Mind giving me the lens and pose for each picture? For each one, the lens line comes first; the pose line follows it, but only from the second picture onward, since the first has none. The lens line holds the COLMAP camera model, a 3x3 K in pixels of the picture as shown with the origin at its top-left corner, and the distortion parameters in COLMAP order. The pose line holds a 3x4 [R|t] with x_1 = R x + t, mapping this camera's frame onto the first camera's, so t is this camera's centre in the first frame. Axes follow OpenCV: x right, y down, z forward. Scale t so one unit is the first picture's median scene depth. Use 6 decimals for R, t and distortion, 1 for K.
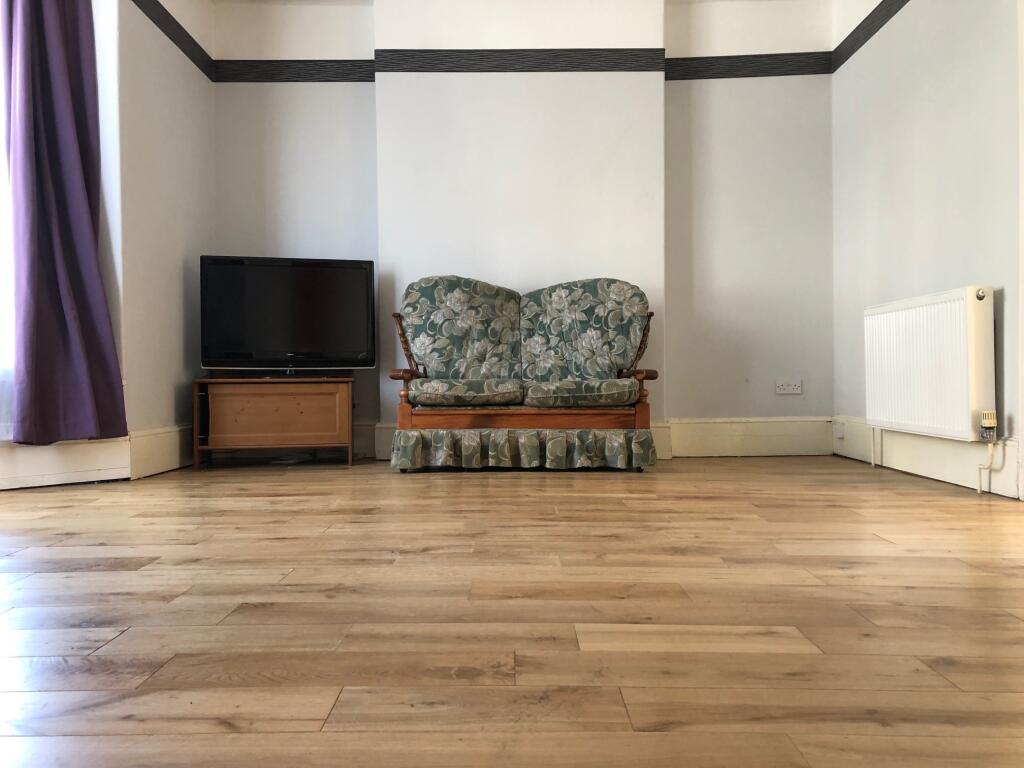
lens RADIAL K [[792.5, 0, 512.0], [0, 792.5, 384.0], [0, 0, 1]] dist [0.000500, 0.000559]
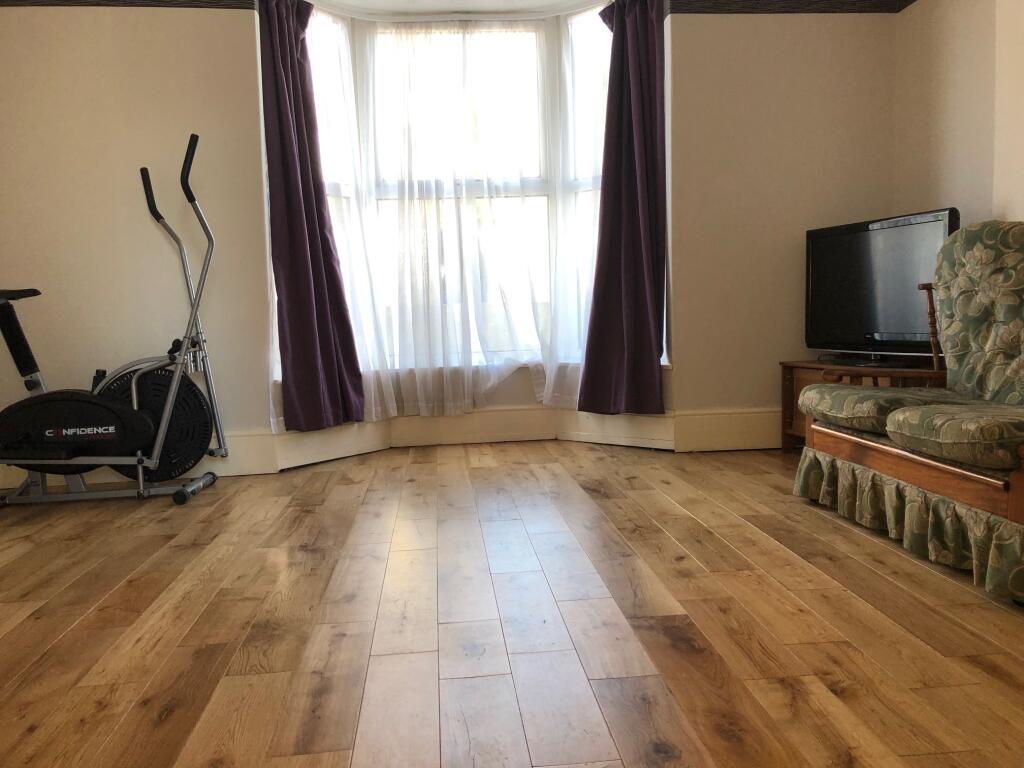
lens RADIAL K [[792.5, 0, 512.0], [0, 792.5, 384.0], [0, 0, 1]] dist [0.000500, 0.000559]
pose [[0.095093, 0.082381, -0.992054, 0.545384], [0.027656, 0.995967, 0.085357, -0.071687], [0.995084, -0.035553, 0.092431, 0.559397]]
